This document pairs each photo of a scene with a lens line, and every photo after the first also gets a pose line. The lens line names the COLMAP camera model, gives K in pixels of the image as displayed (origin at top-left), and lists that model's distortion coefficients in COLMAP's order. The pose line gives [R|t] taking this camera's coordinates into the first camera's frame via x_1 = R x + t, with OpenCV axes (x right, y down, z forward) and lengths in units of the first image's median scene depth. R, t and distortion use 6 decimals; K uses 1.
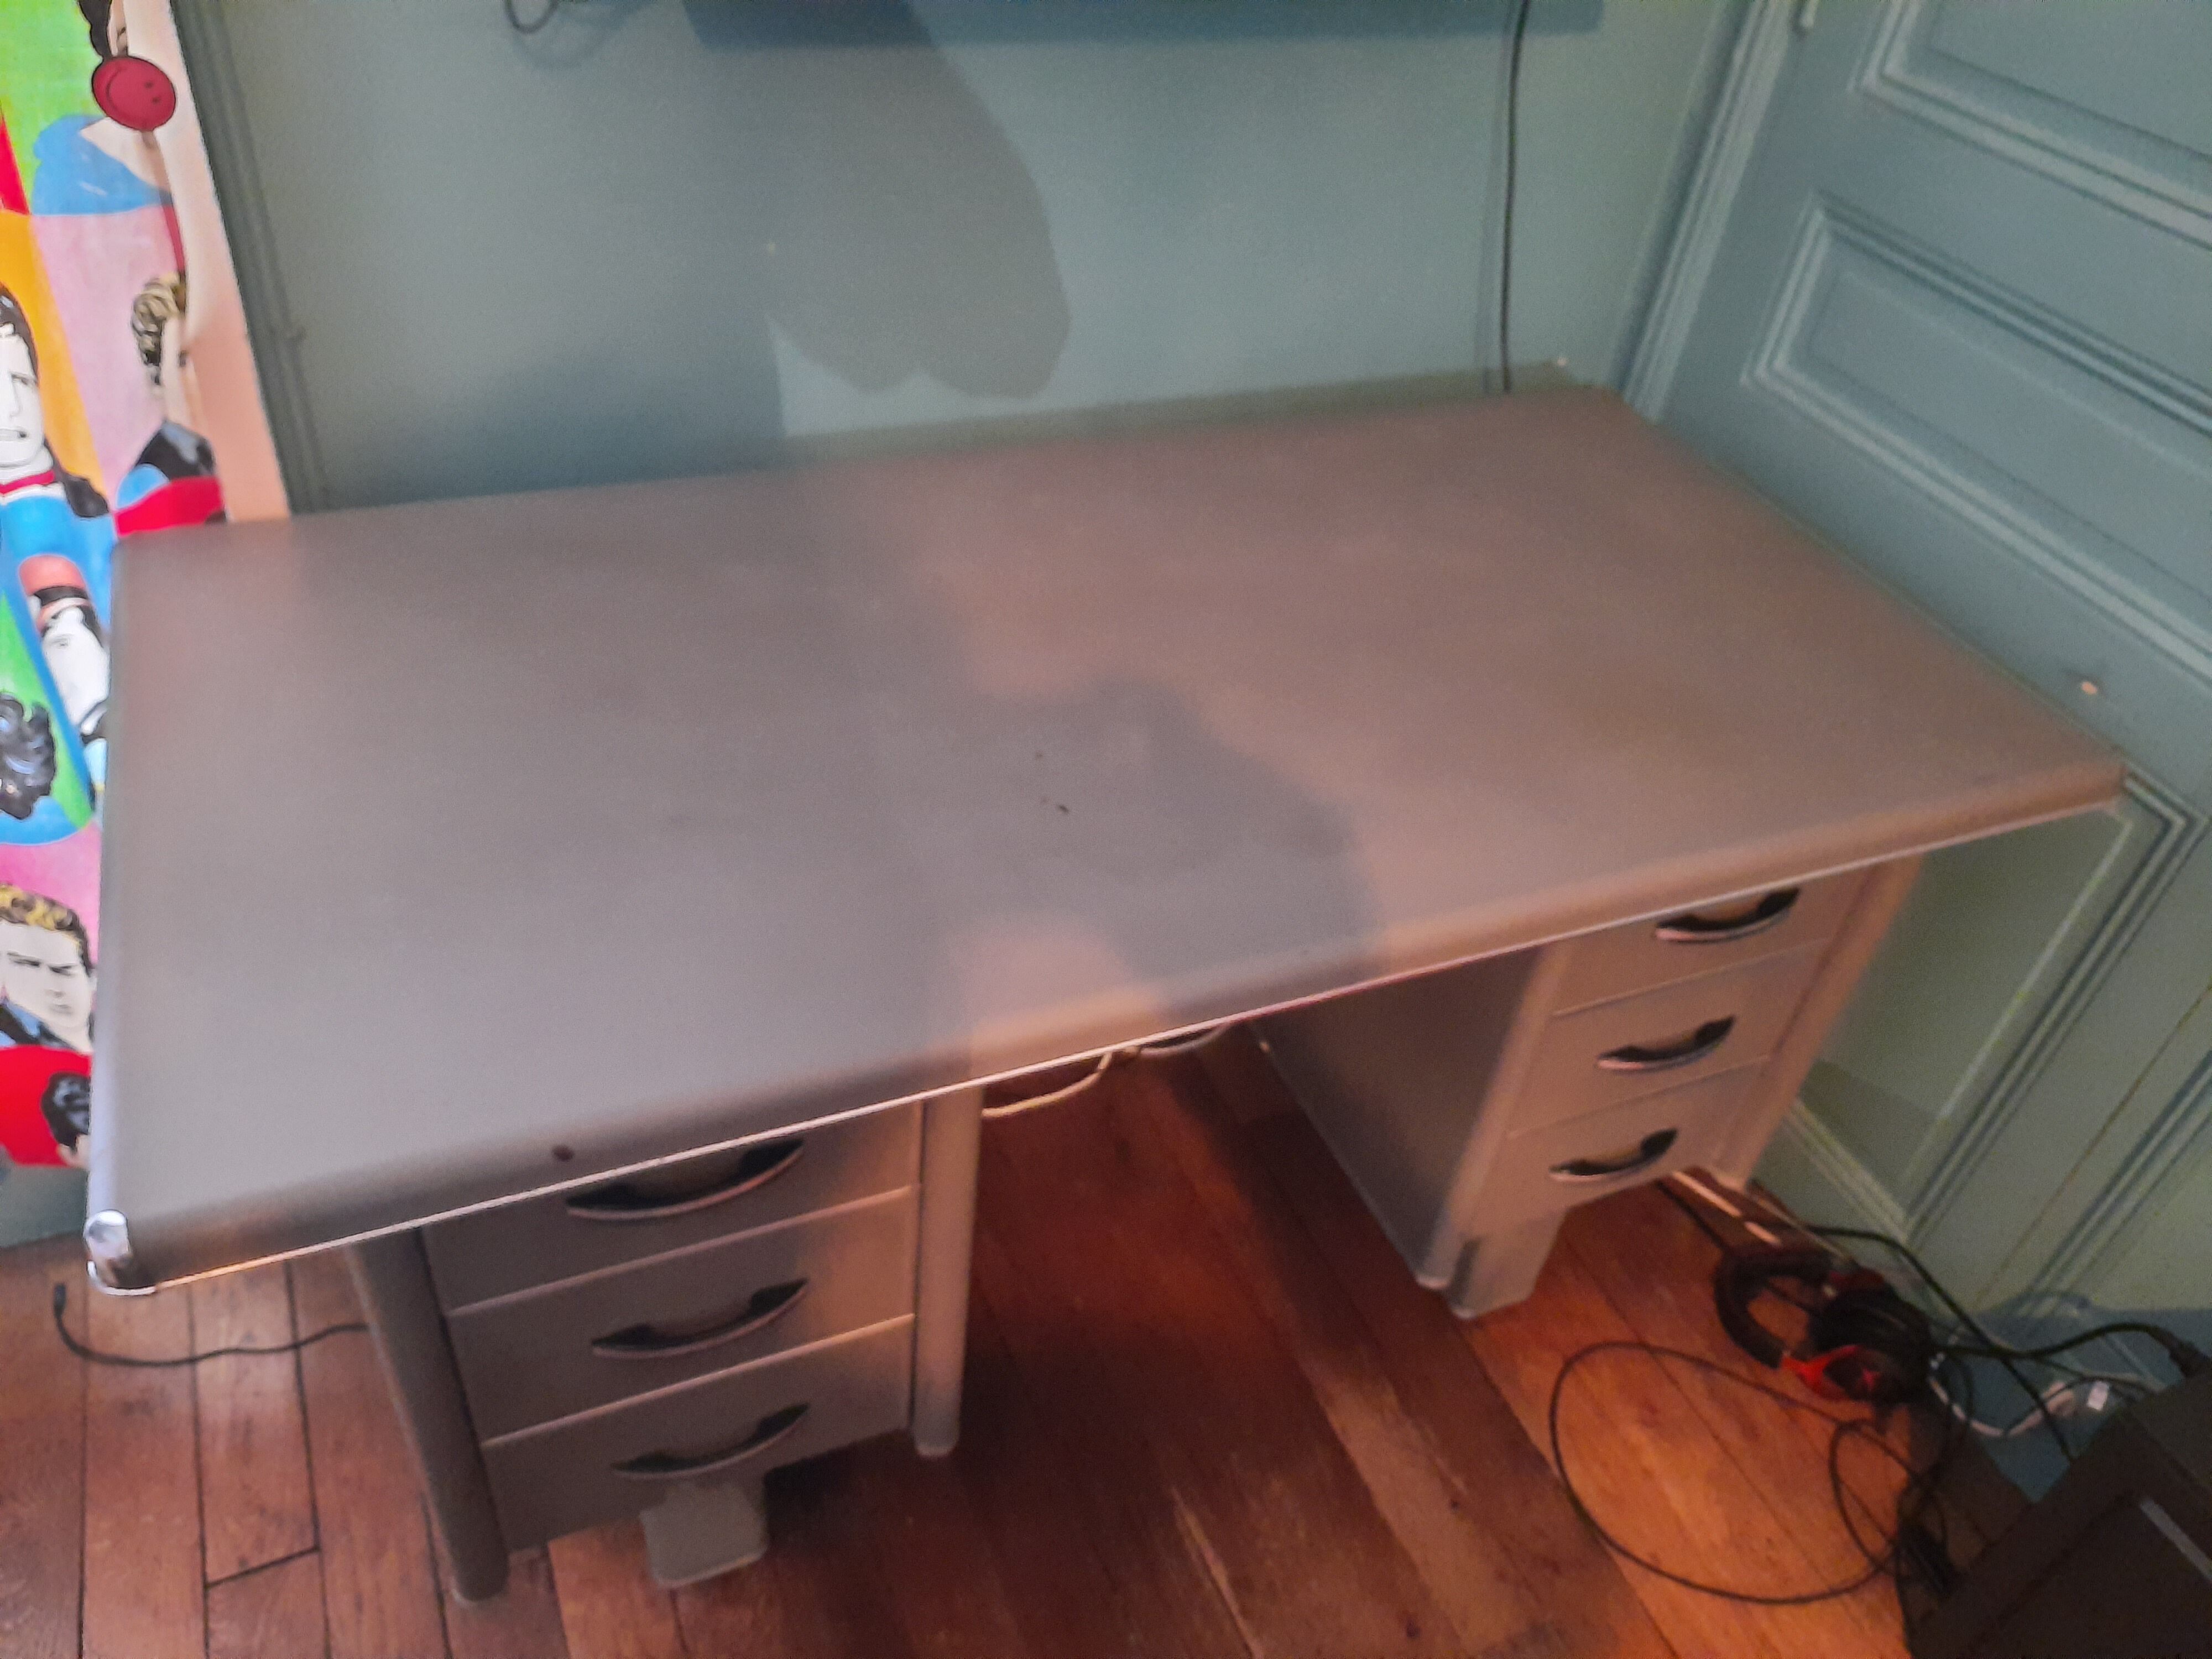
lens RADIAL K [[1673.4, 0, 1104.9], [0, 1673.4, 833.2], [0, 0, 1]] dist [0.004458, -0.016586]
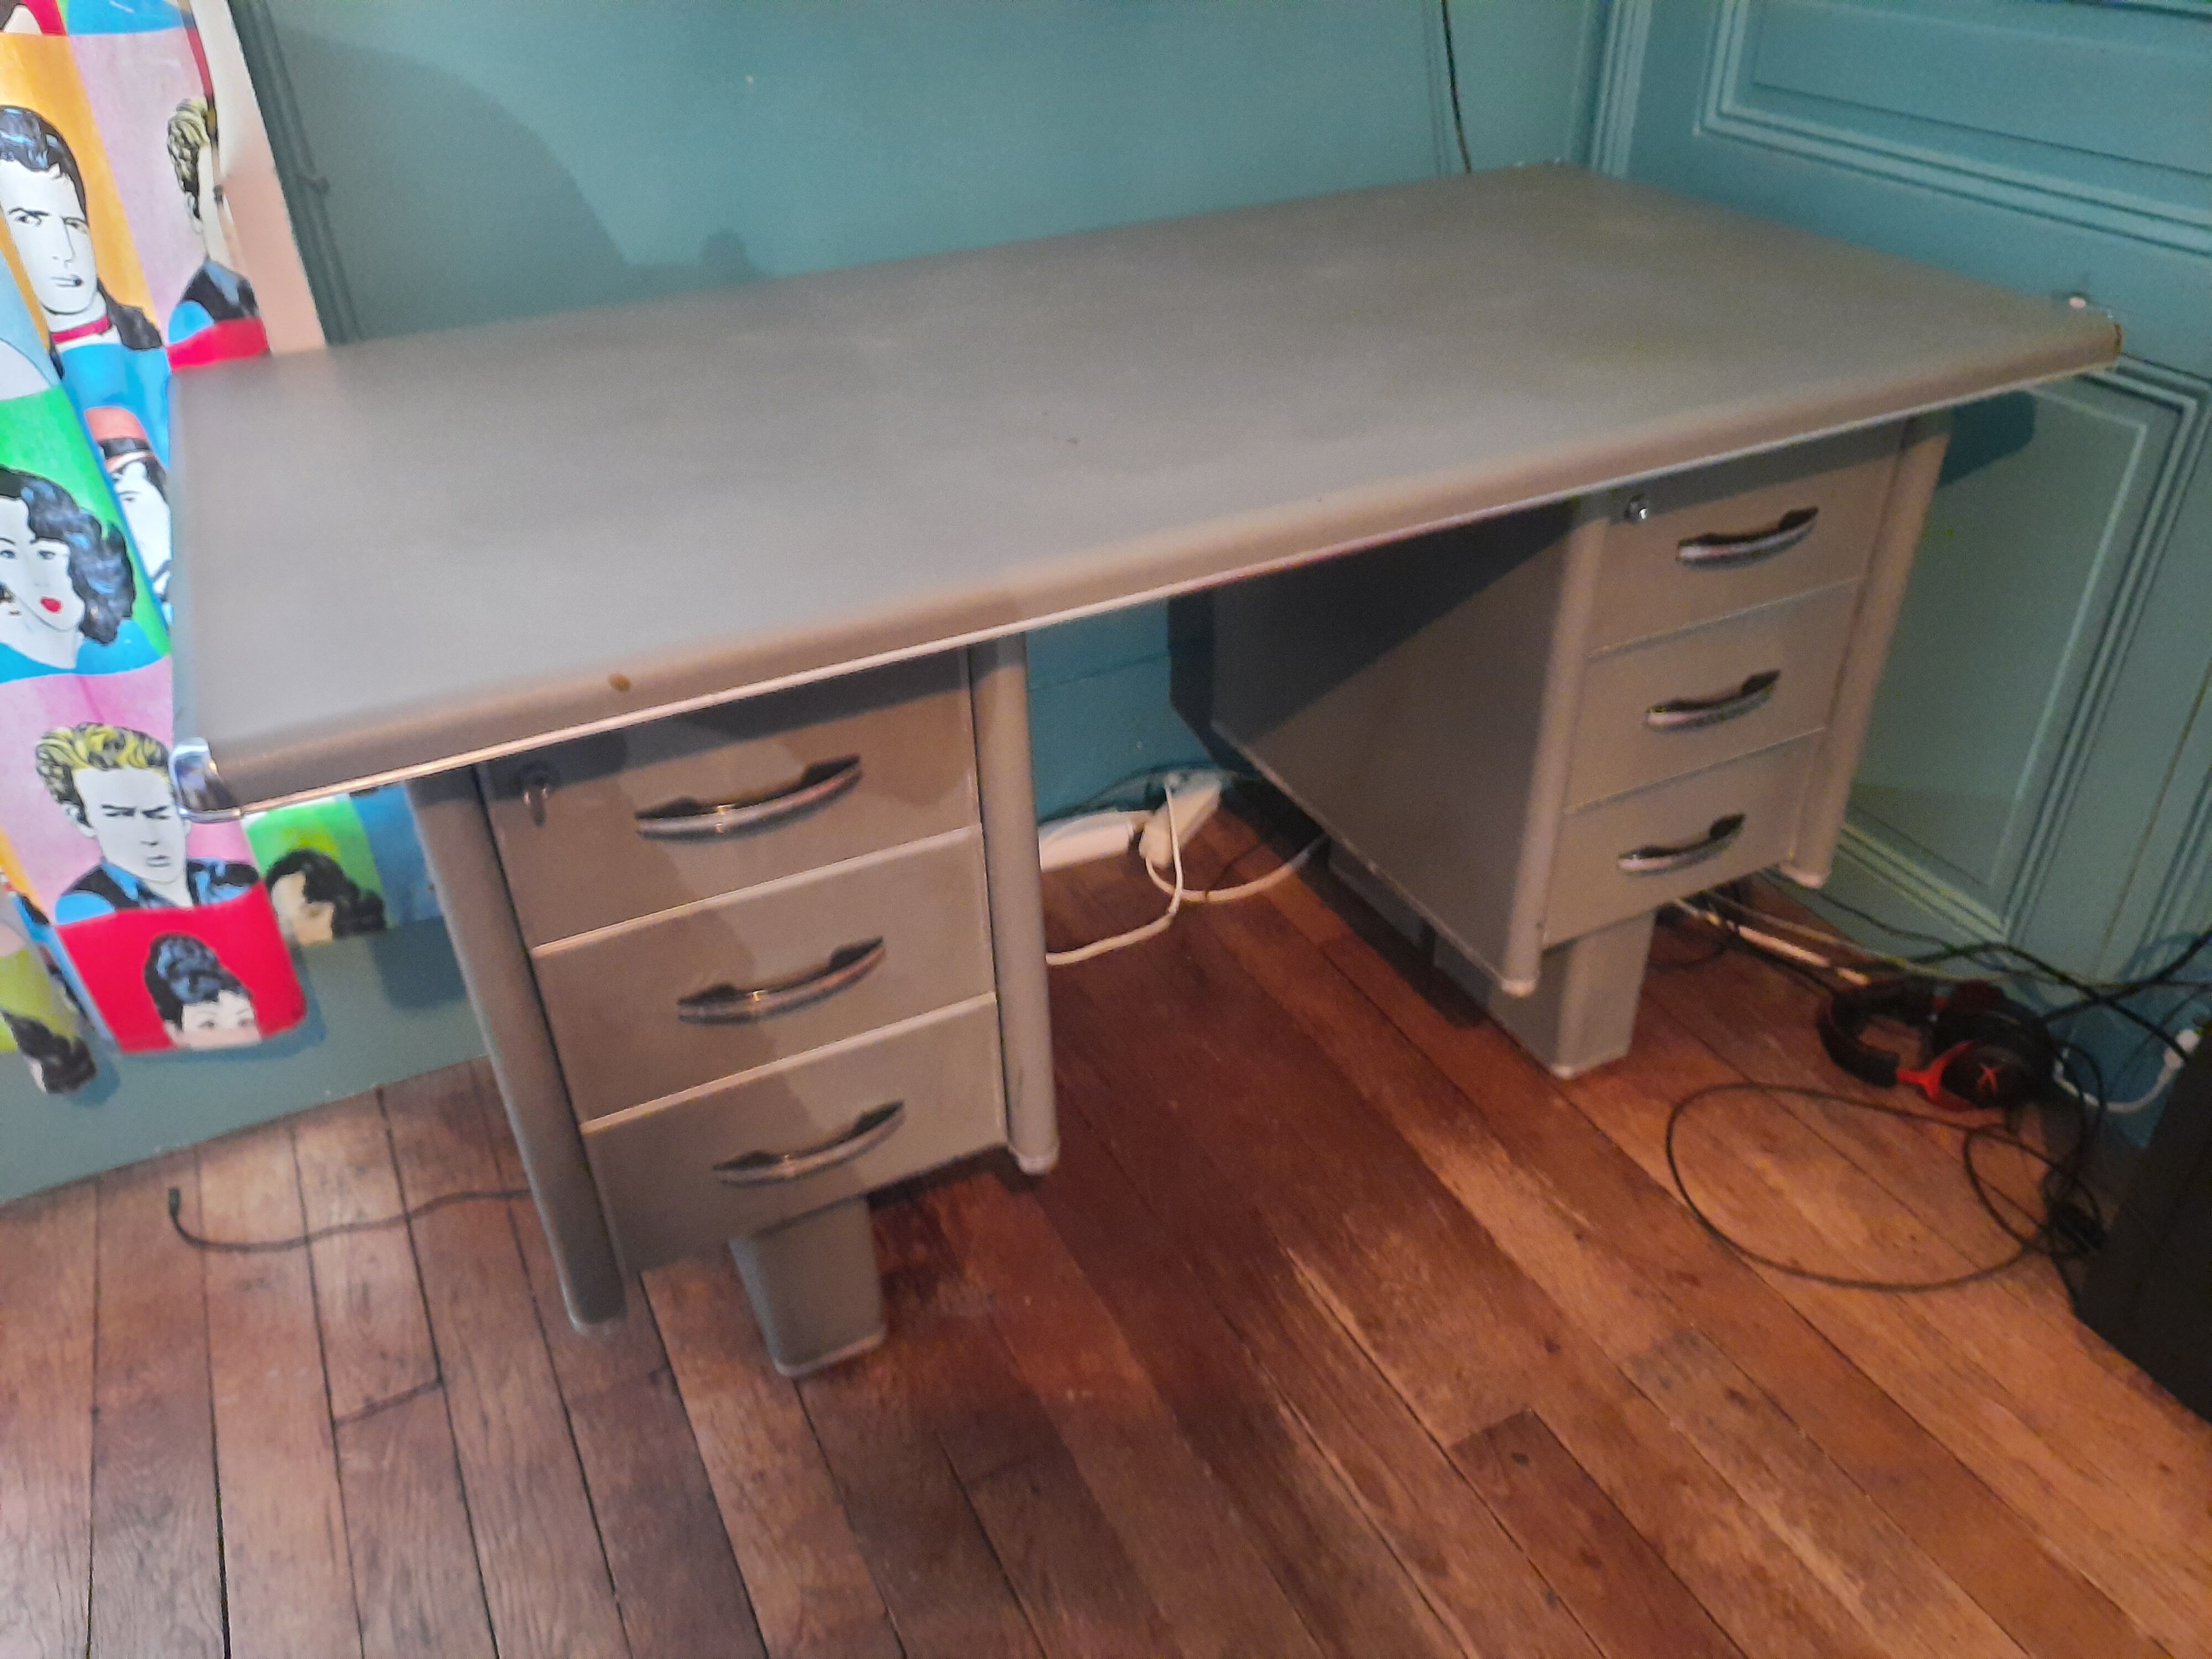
lens RADIAL K [[1673.4, 0, 1093.9], [0, 1673.4, 837.3], [0, 0, 1]] dist [0.004458, -0.016586]
pose [[0.990644, -0.130820, -0.038863, -0.003026], [0.126490, 0.987079, -0.098359, 0.247174], [0.051228, 0.092523, 0.994392, -0.005005]]
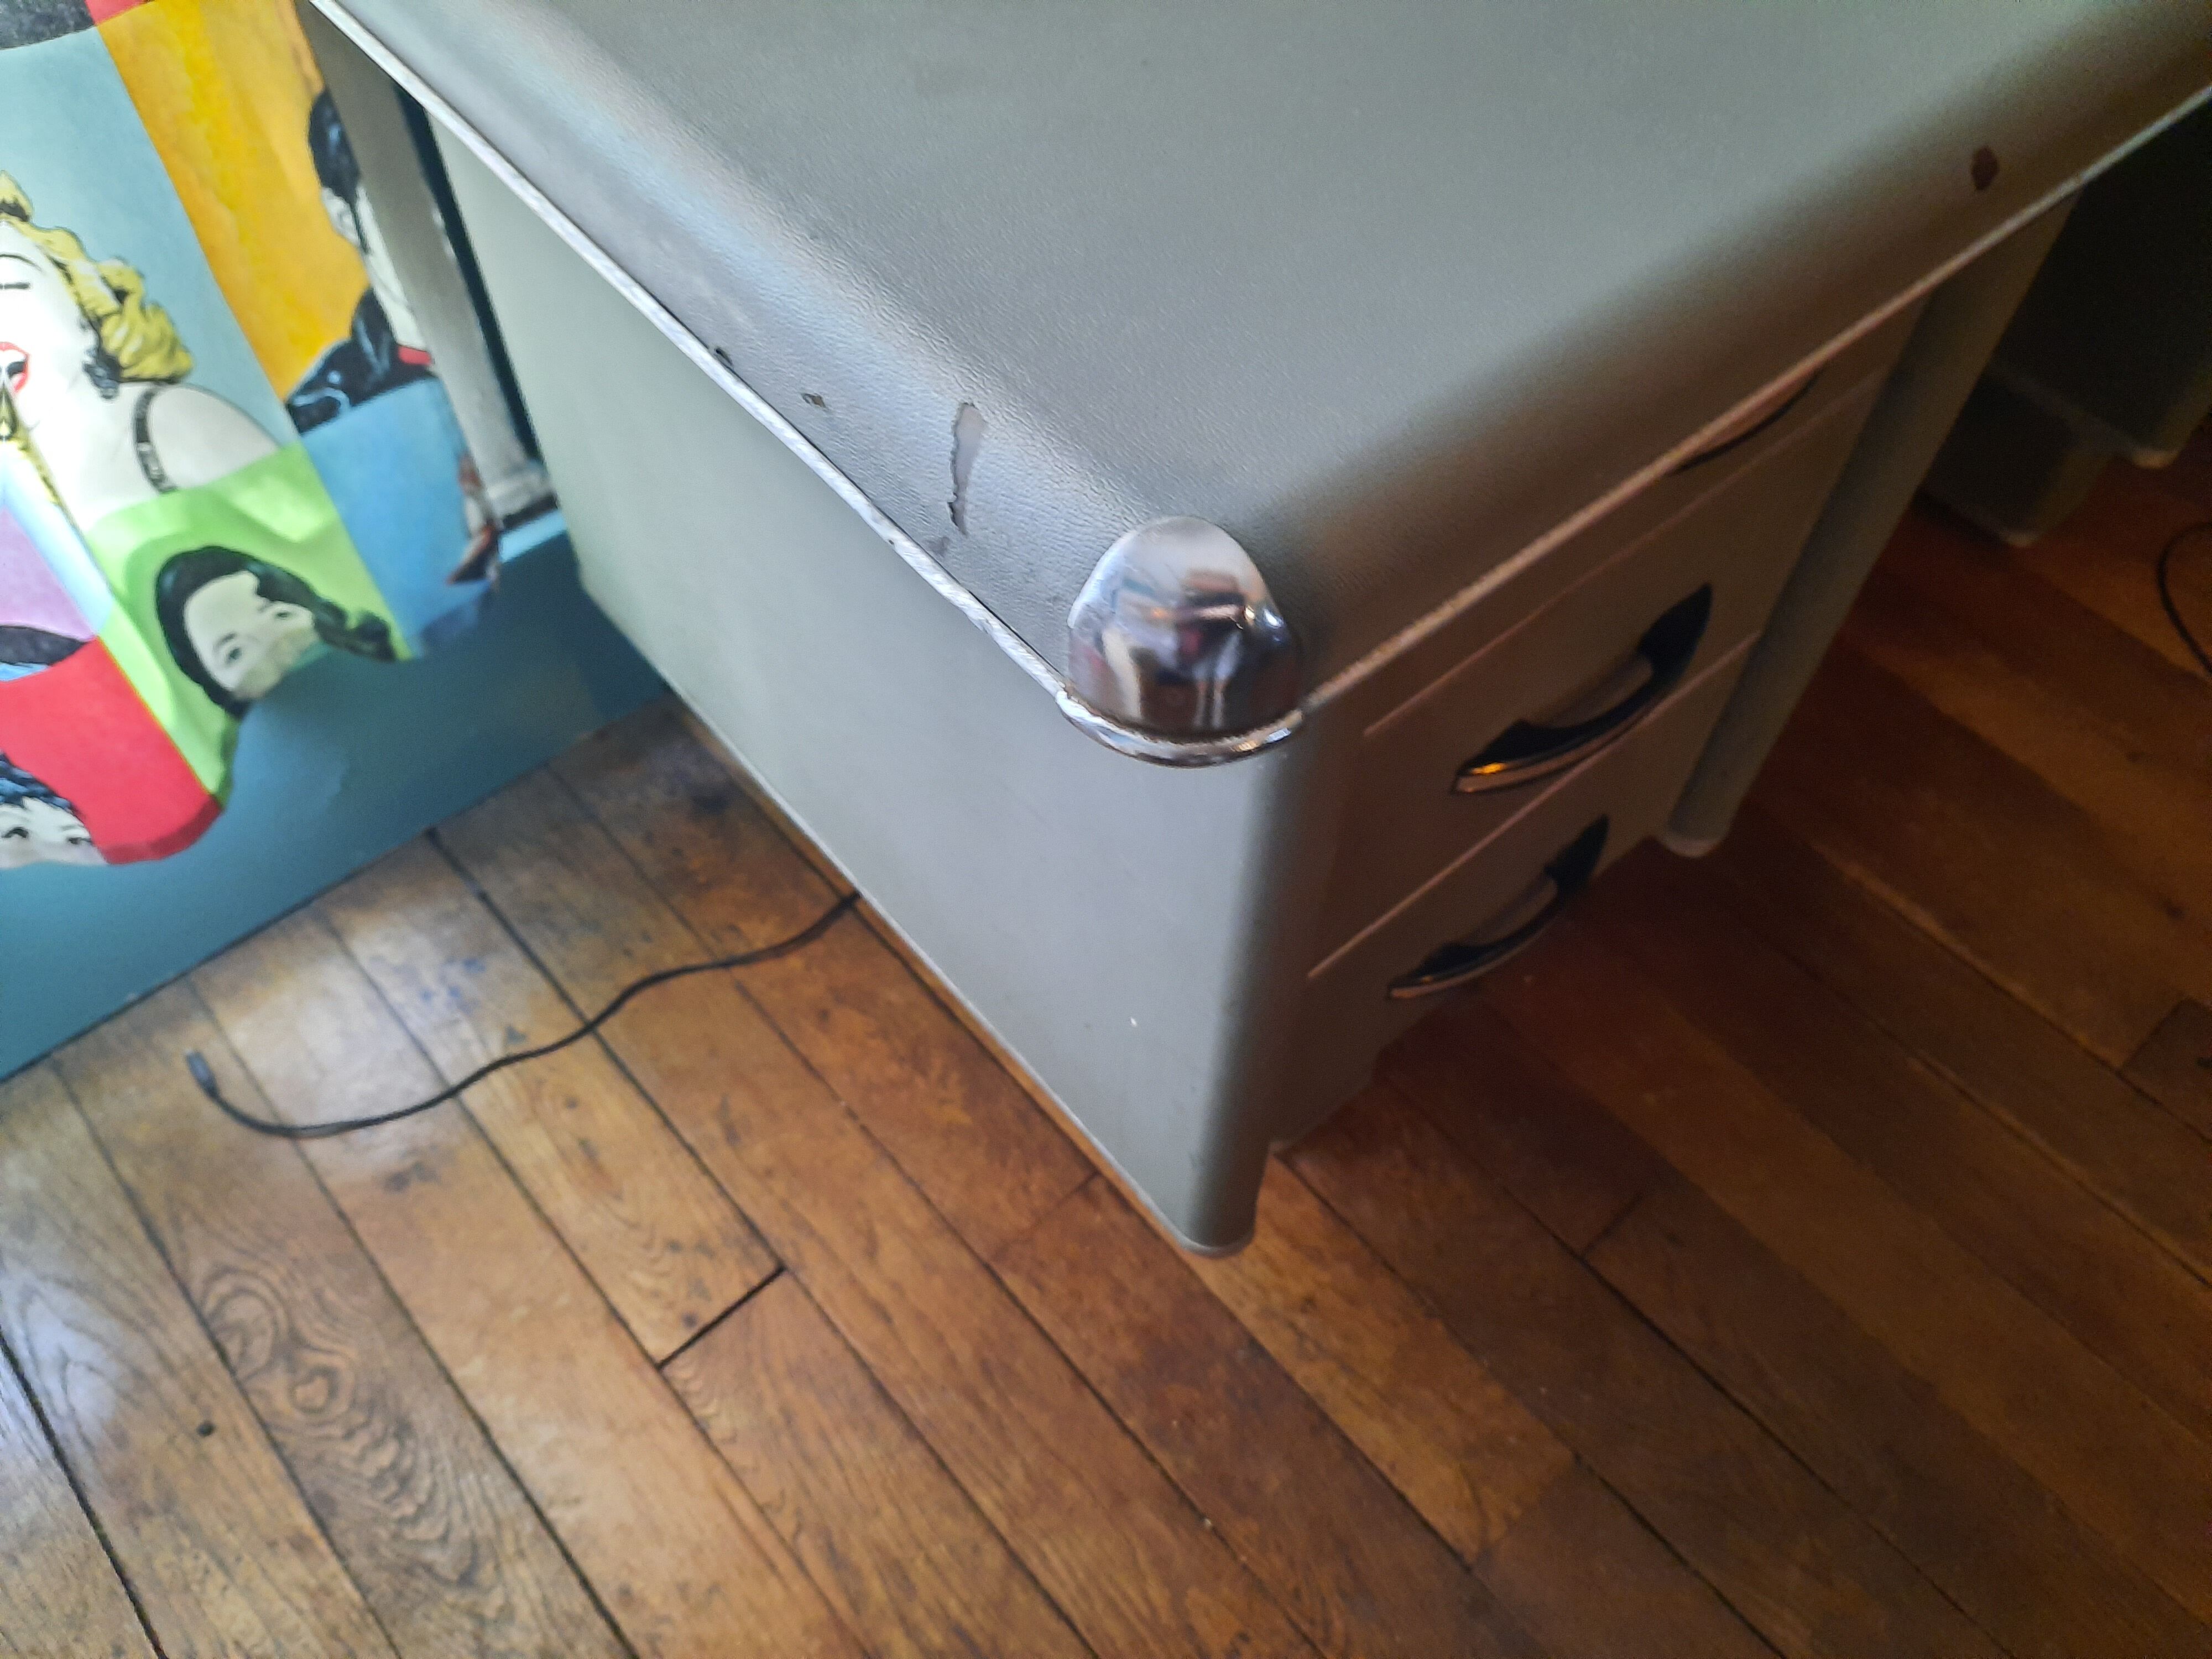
lens RADIAL K [[1673.4, 0, 1052.8], [0, 1673.4, 871.7], [0, 0, 1]] dist [0.004458, -0.016586]
pose [[0.951742, -0.293032, 0.091206, -0.371074], [0.254882, 0.920253, 0.296933, 0.102091], [-0.170944, -0.259357, 0.950533, 0.364692]]
